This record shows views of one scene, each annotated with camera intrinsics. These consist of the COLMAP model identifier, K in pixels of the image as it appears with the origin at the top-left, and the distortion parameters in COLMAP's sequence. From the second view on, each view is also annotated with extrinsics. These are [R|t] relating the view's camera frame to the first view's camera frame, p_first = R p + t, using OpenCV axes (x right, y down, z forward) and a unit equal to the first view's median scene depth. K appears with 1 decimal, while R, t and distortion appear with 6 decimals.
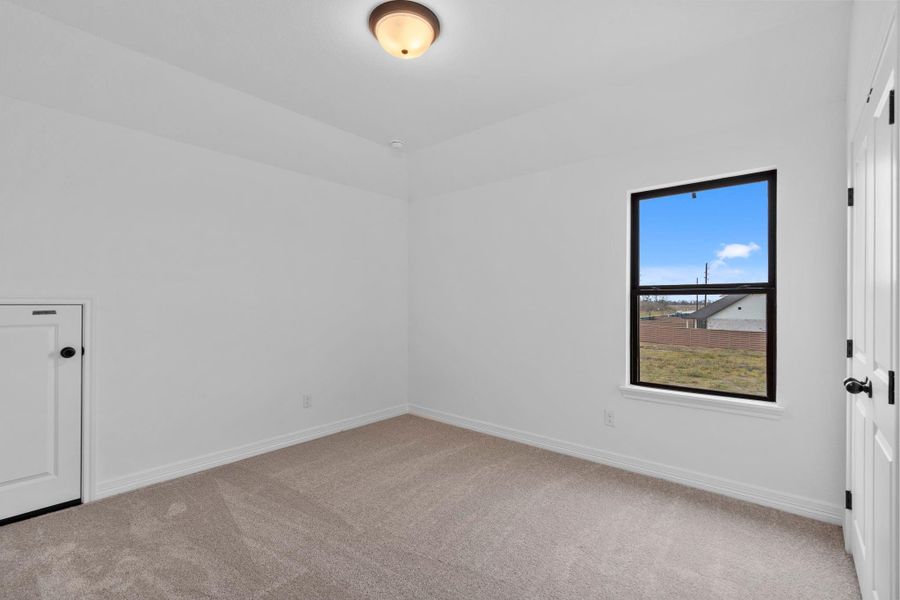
lens RADIAL K [[405.8, 0, 450.0], [0, 405.8, 300.0], [0, 0, 1]] dist [-0.001479, -0.000076]
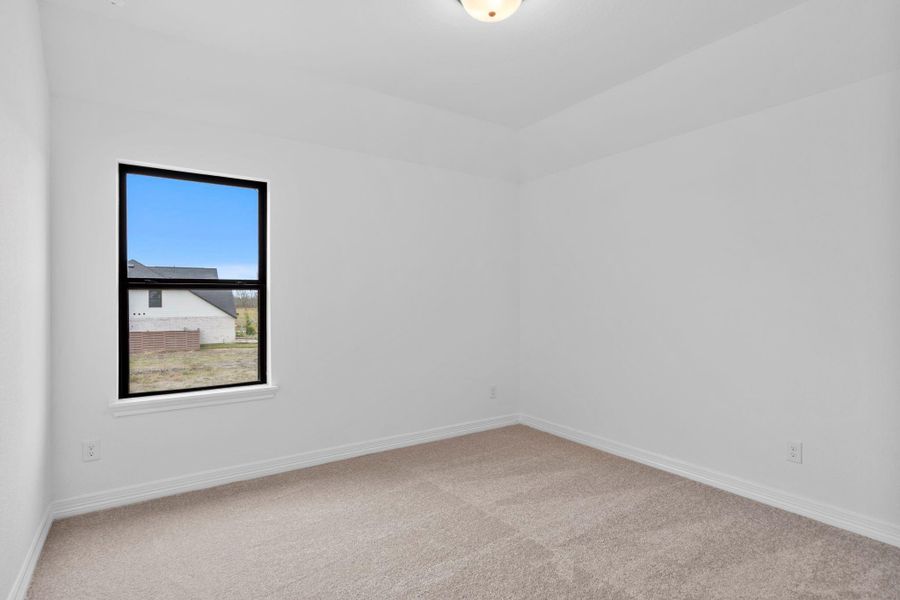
lens RADIAL K [[414.9, 0, 450.2], [0, 414.9, 301.6], [0, 0, 1]] dist [-0.002282, 0.000094]
pose [[0.312554, -0.011844, 0.949826, -0.145650], [-0.002902, 0.999906, 0.013423, 0.000317], [-0.949896, -0.006952, 0.312490, 0.127115]]
